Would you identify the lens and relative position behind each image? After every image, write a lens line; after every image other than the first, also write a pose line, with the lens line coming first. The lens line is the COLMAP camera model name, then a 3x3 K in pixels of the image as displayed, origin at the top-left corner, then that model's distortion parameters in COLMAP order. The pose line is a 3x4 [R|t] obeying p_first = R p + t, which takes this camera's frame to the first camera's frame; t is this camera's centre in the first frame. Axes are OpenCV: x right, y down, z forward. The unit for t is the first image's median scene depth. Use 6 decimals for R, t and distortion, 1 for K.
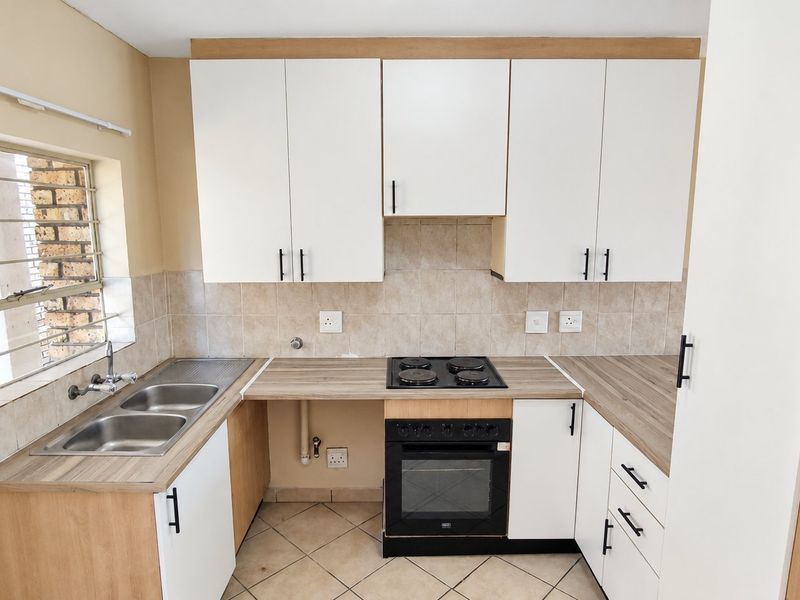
lens RADIAL K [[484.6, 0, 394.8], [0, 484.6, 298.5], [0, 0, 1]] dist [-0.012774, -0.000833]
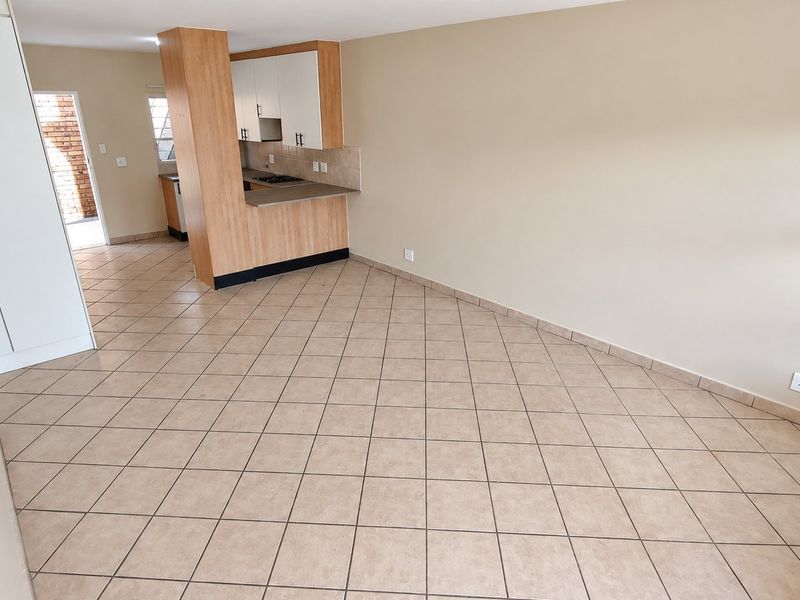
lens RADIAL K [[484.6, 0, 394.8], [0, 484.6, 298.5], [0, 0, 1]] dist [-0.012774, -0.000833]
pose [[0.665529, 0.285150, -0.689754, 2.709603], [-0.125630, 0.953755, 0.273072, -0.034054], [0.735723, -0.095084, 0.670575, -0.387803]]
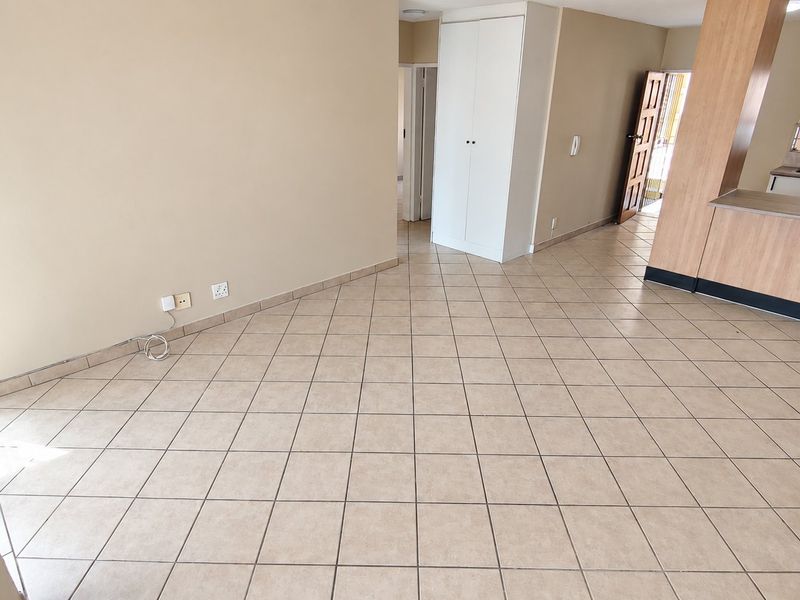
lens RADIAL K [[484.6, 0, 394.8], [0, 484.6, 298.5], [0, 0, 1]] dist [-0.012774, -0.000833]
pose [[-0.723366, 0.283174, -0.629726, 2.738365], [-0.105380, 0.856068, 0.506006, -0.234334], [0.682376, 0.432388, -0.589410, 1.023050]]
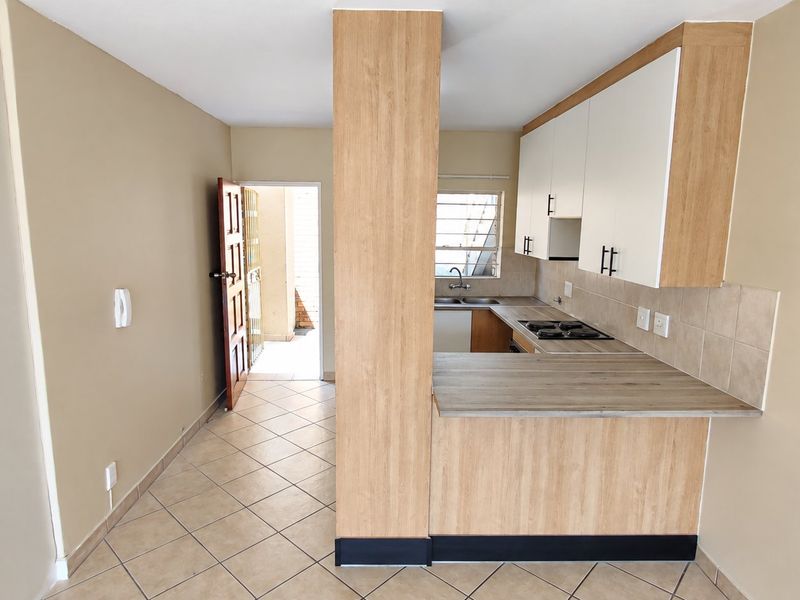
lens RADIAL K [[484.6, 0, 394.8], [0, 484.6, 298.5], [0, 0, 1]] dist [-0.012774, -0.000833]
pose [[0.028072, 0.166450, -0.985650, 1.525005], [-0.169674, 0.972524, 0.159401, -0.080822], [0.985100, 0.162765, 0.055543, 0.469428]]
